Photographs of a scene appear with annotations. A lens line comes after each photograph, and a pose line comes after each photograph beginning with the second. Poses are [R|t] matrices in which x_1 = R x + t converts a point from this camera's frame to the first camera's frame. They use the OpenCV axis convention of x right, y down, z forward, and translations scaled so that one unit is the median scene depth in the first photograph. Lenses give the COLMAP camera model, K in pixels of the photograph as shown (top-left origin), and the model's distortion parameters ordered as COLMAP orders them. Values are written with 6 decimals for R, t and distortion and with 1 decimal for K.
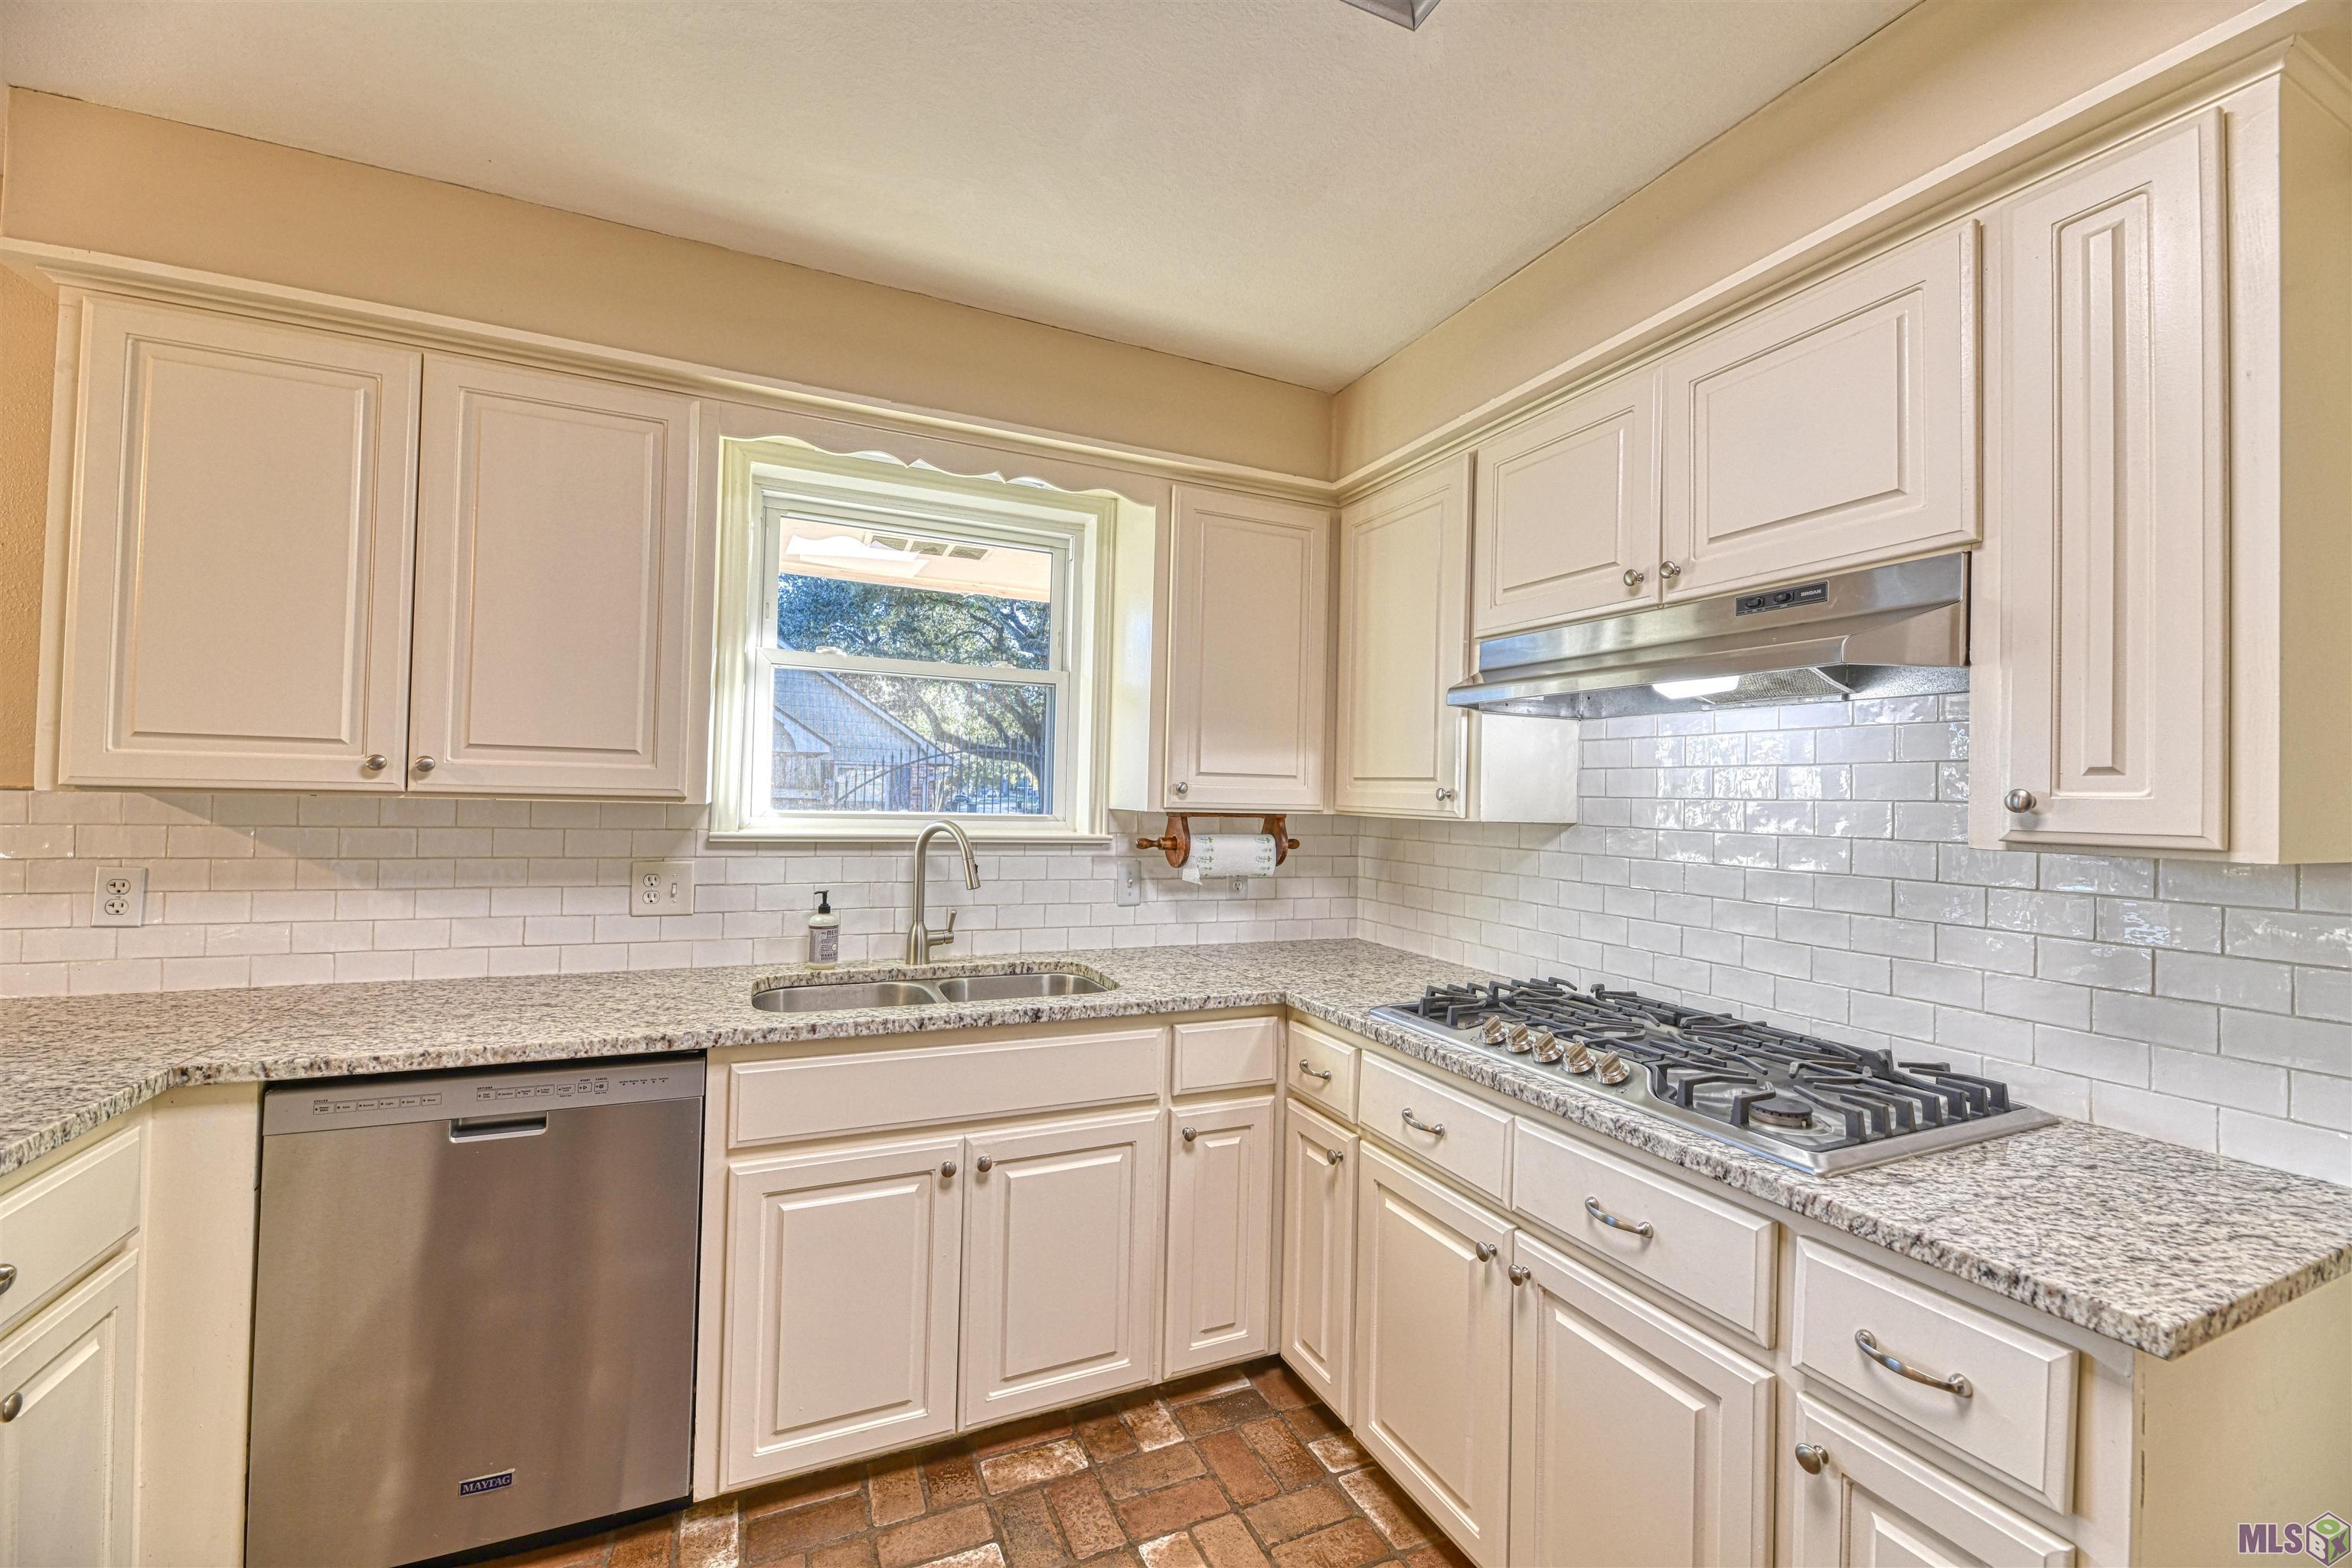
lens RADIAL K [[942.0, 0, 1169.8], [0, 942.0, 776.9], [0, 0, 1]] dist [-0.000947, -0.000138]
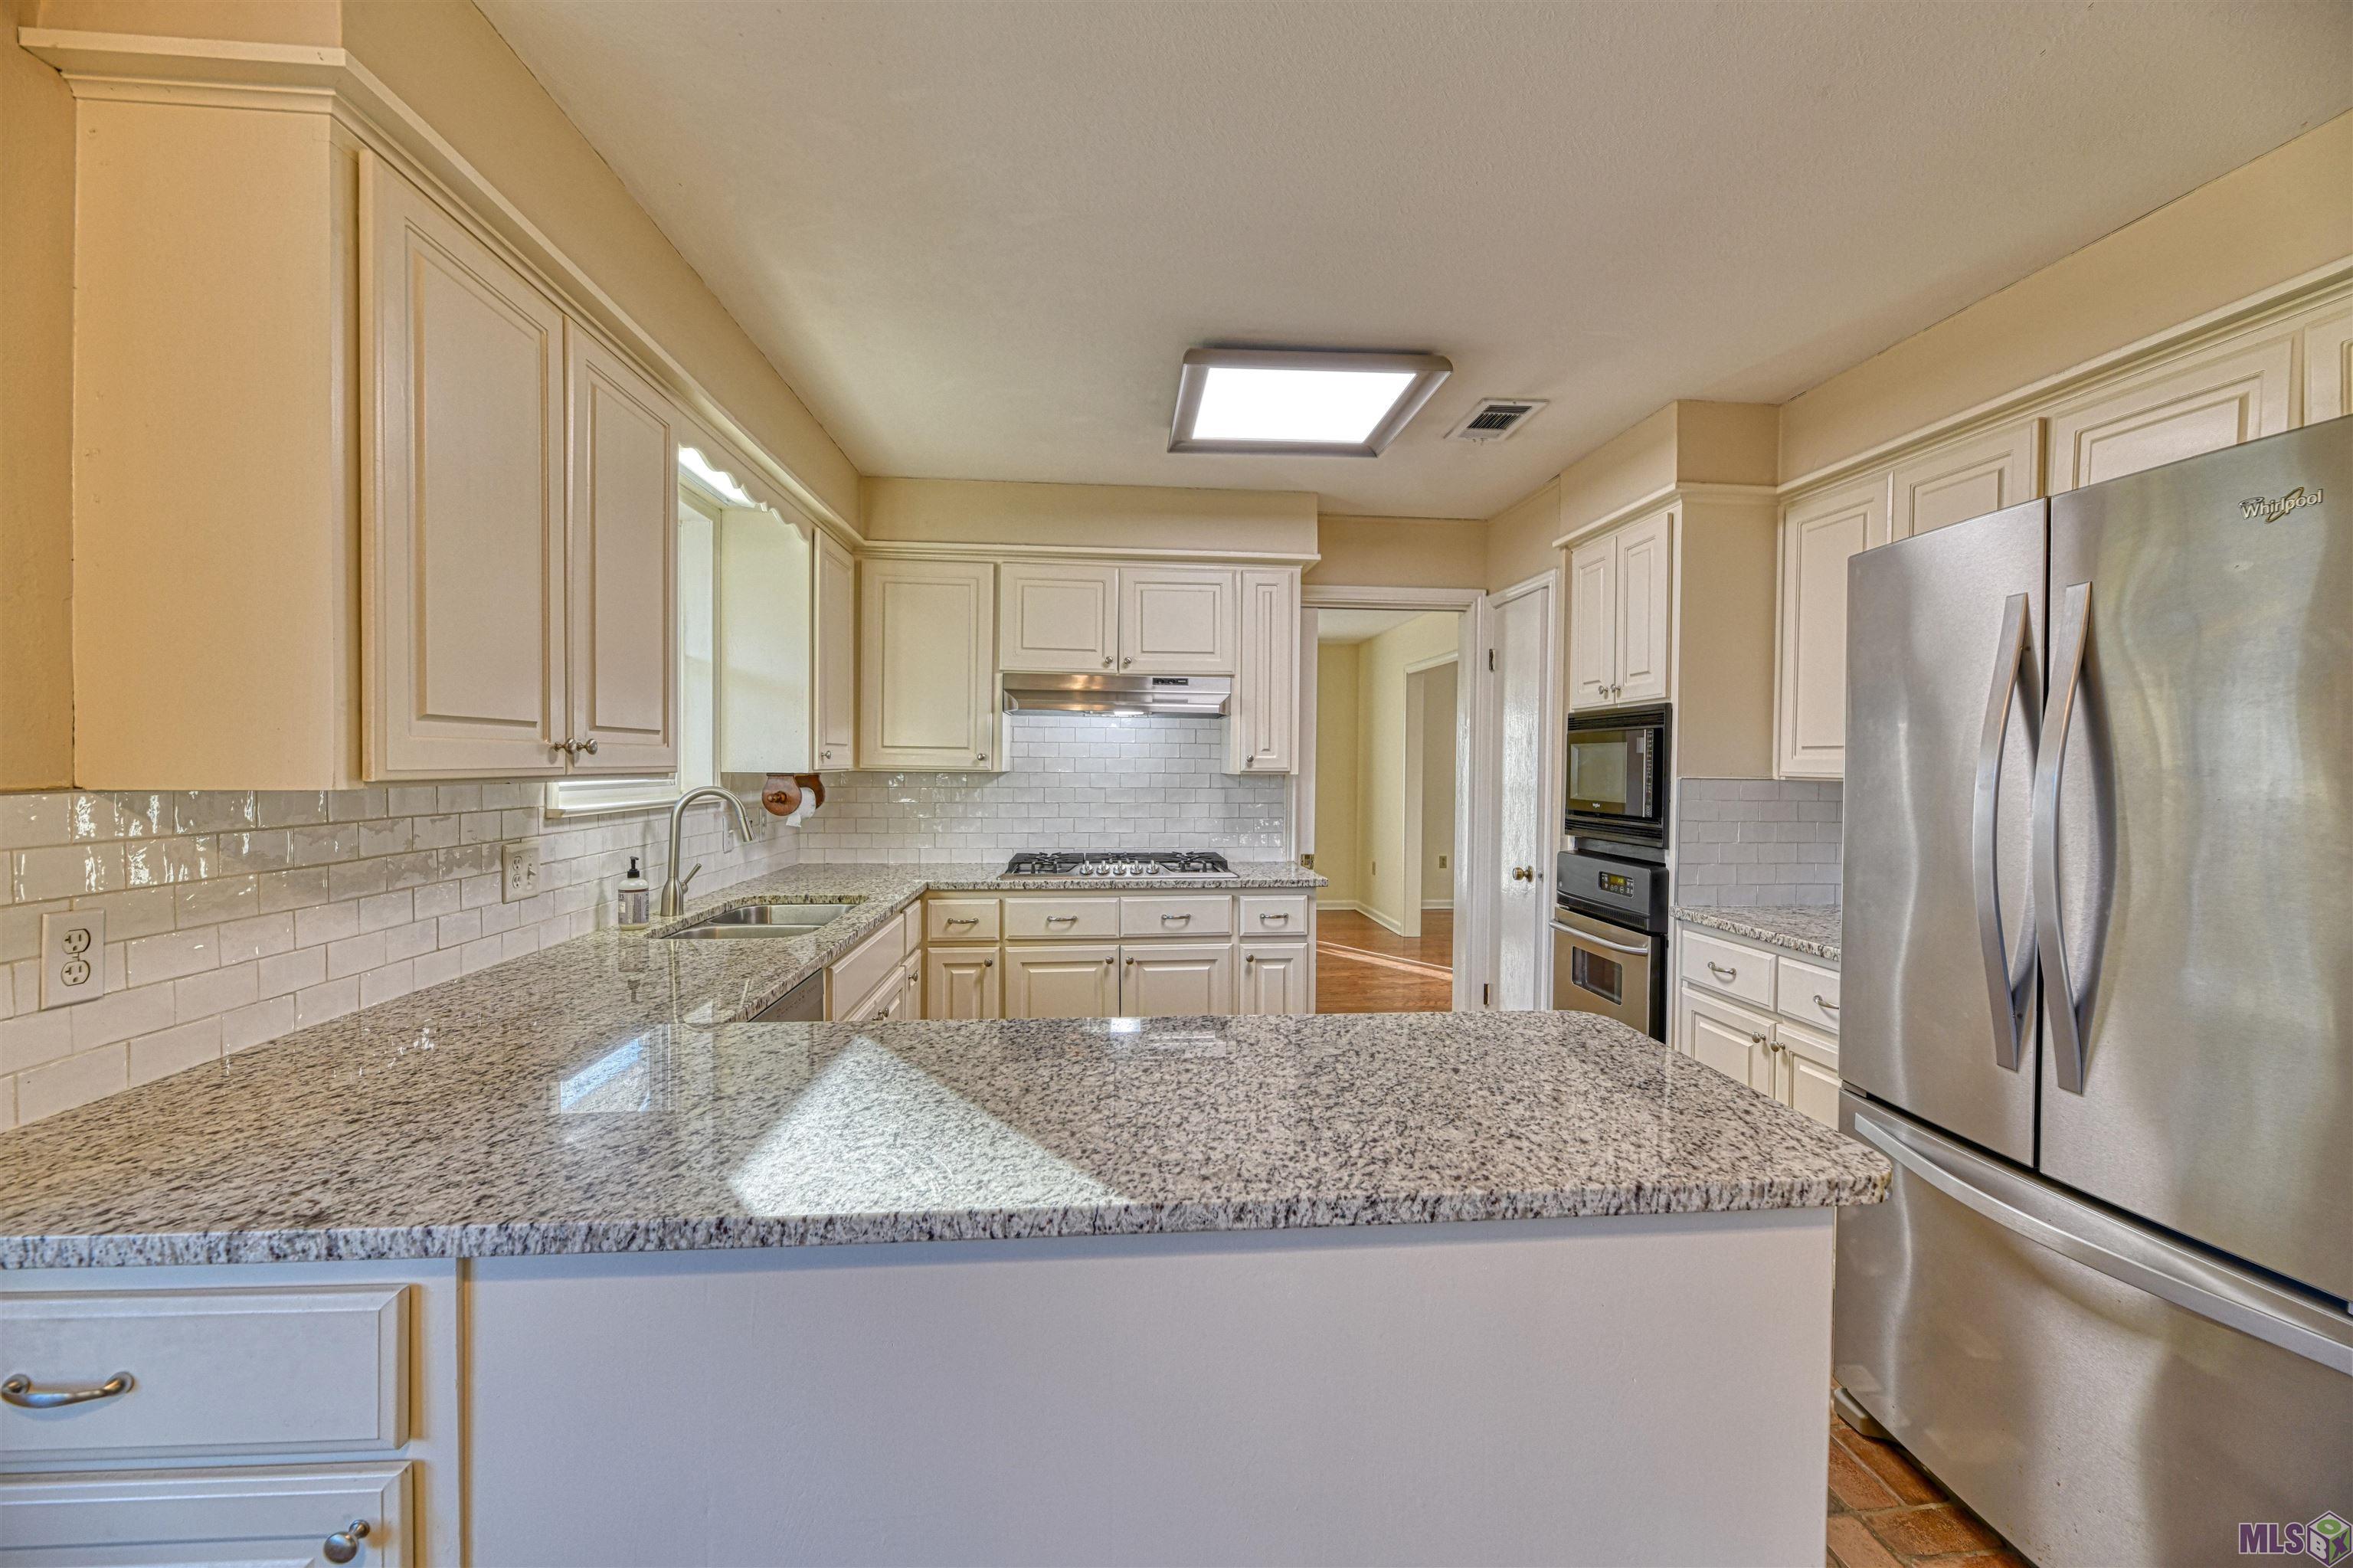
lens RADIAL K [[942.4, 0, 1170.3], [0, 942.4, 776.9], [0, 0, 1]] dist [-0.000947, -0.000138]
pose [[0.342488, -0.037675, 0.938766, -1.440686], [-0.018302, 0.998739, 0.046759, -0.038131], [-0.939344, -0.033196, 0.341367, 0.084165]]
